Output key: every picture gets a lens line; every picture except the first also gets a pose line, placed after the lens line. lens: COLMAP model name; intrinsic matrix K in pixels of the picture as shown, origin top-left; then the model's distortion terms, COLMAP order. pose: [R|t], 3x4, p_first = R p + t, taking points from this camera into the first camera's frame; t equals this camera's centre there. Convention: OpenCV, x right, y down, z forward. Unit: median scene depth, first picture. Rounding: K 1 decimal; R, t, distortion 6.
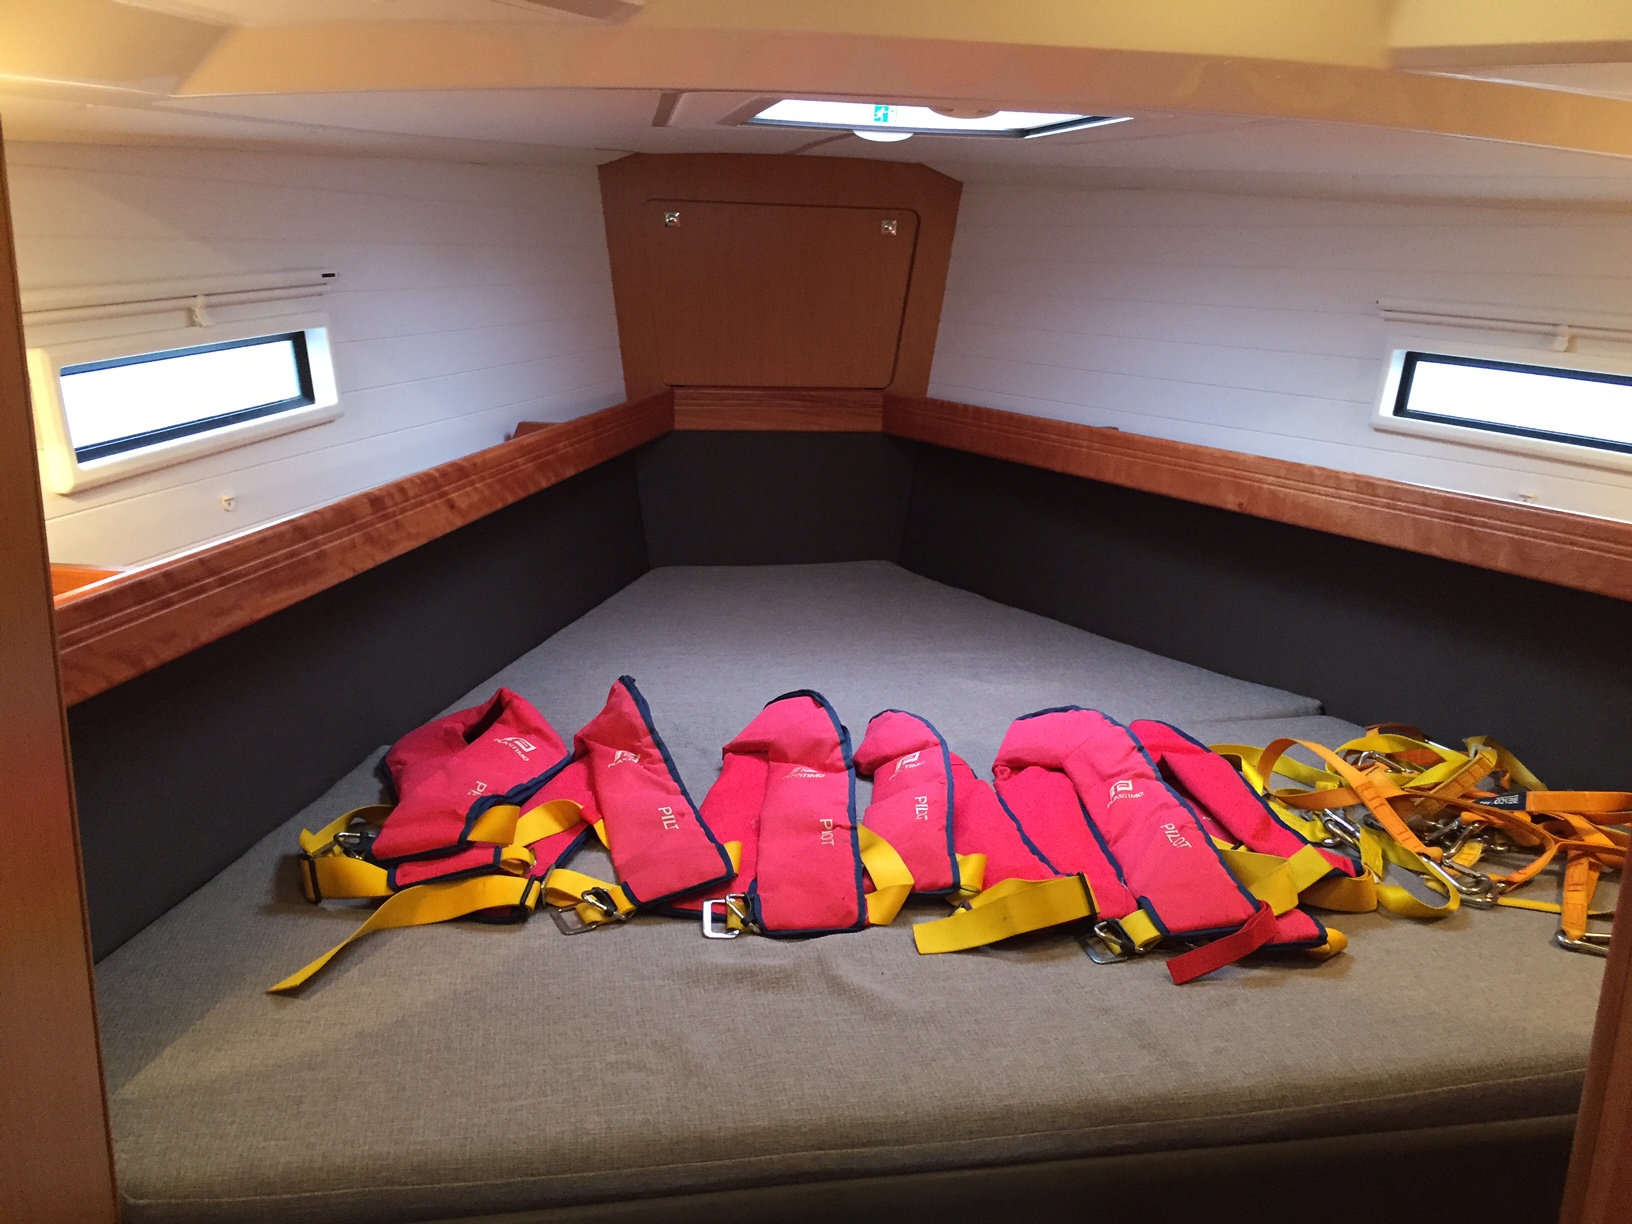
lens RADIAL K [[1392.7, 0, 816.0], [0, 1392.7, 612.0], [0, 0, 1]] dist [0.078690, -0.101282]
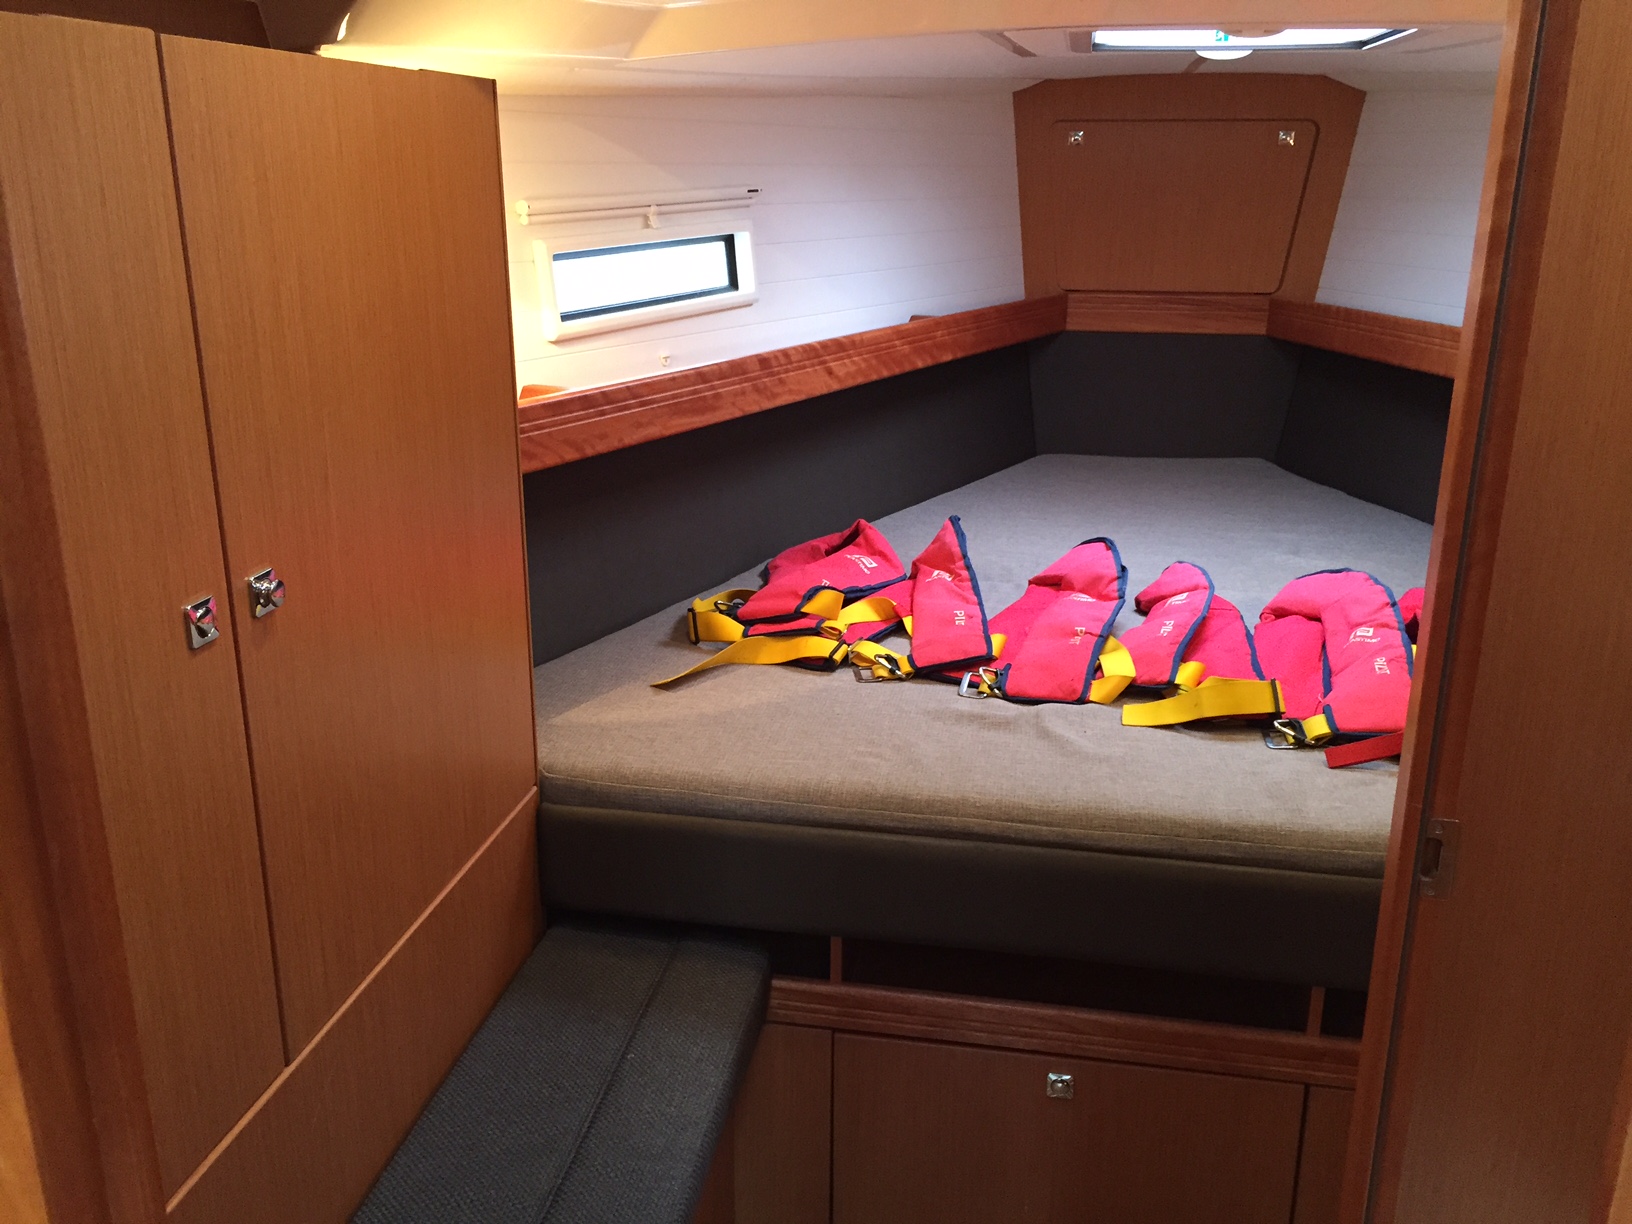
lens RADIAL K [[1392.7, 0, 816.0], [0, 1392.7, 612.0], [0, 0, 1]] dist [0.078690, -0.101282]
pose [[0.935959, 0.084626, -0.341788, 0.196489], [-0.068603, 0.995914, 0.058724, 0.073530], [0.345361, -0.031515, 0.937941, -0.223397]]
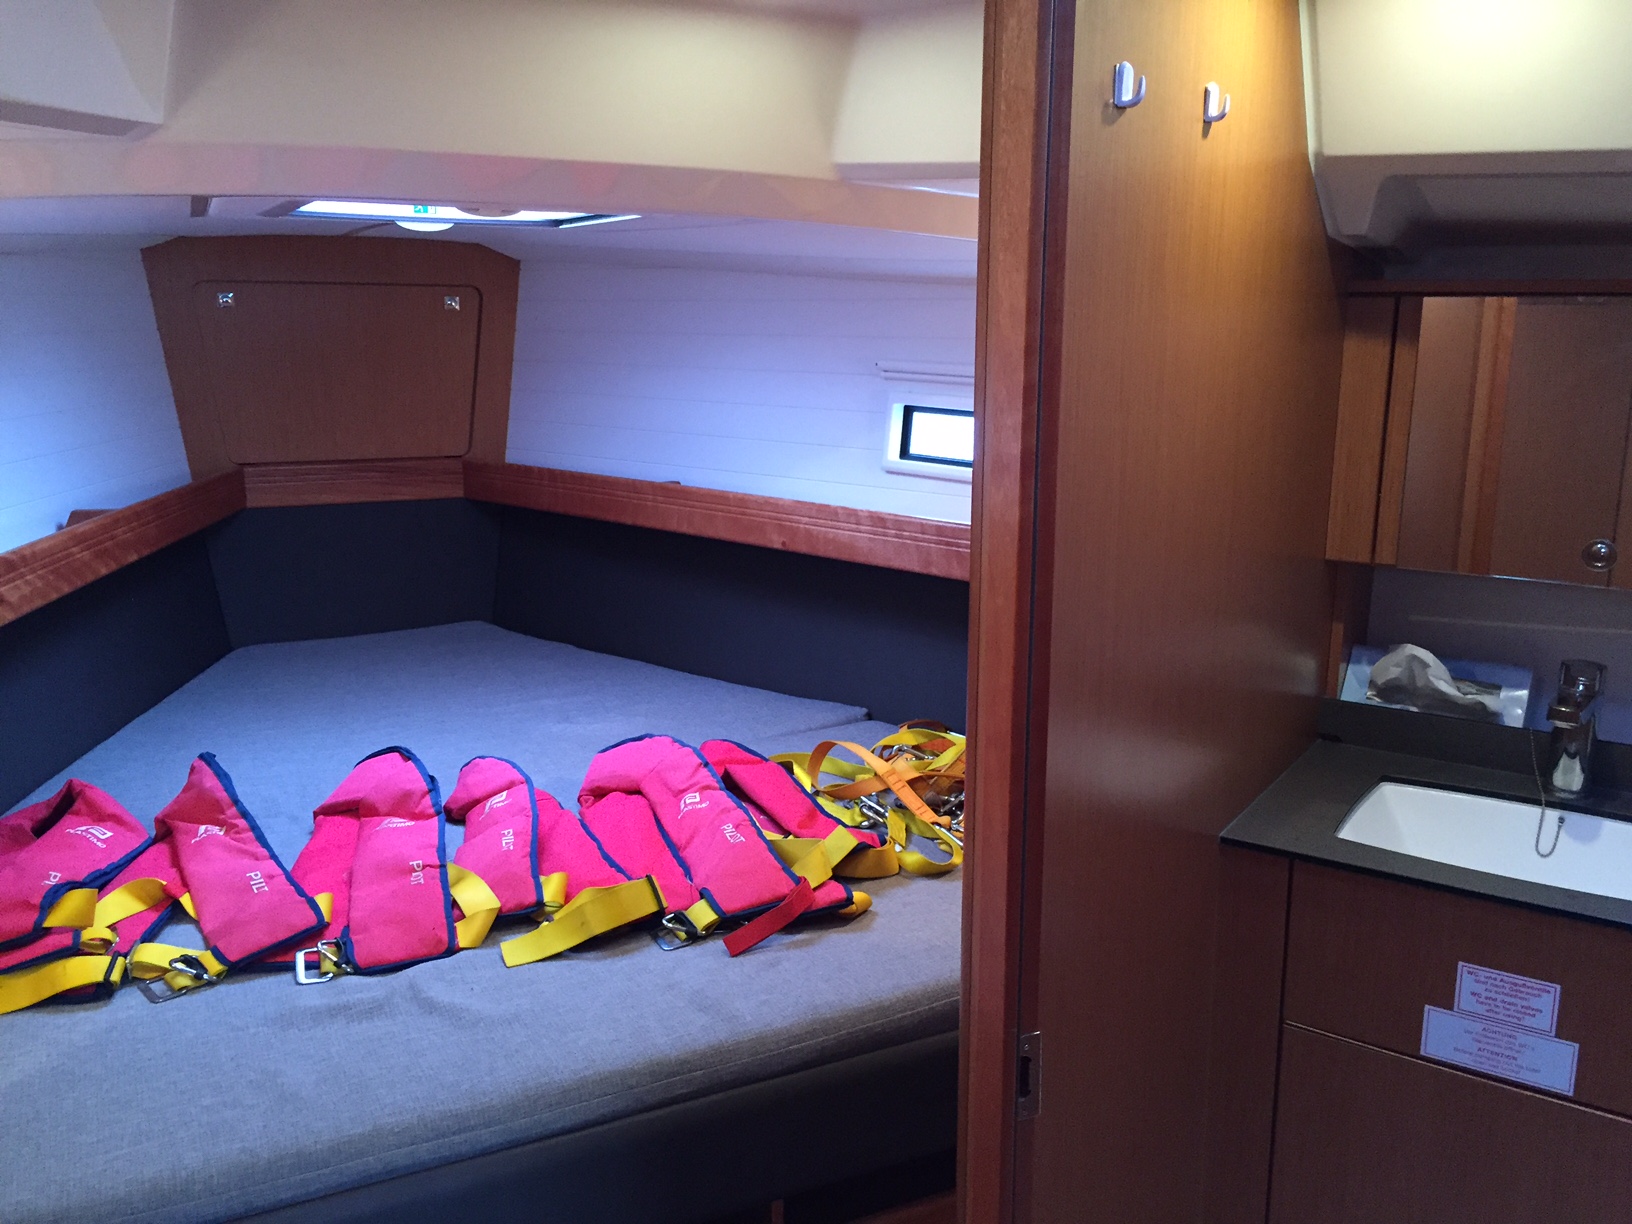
lens RADIAL K [[1392.7, 0, 816.0], [0, 1392.7, 612.0], [0, 0, 1]] dist [0.078690, -0.101282]
pose [[0.961634, -0.083900, 0.261191, 0.035427], [0.093908, 0.995240, -0.026054, 0.013657], [-0.257762, 0.049583, 0.964935, -0.122335]]
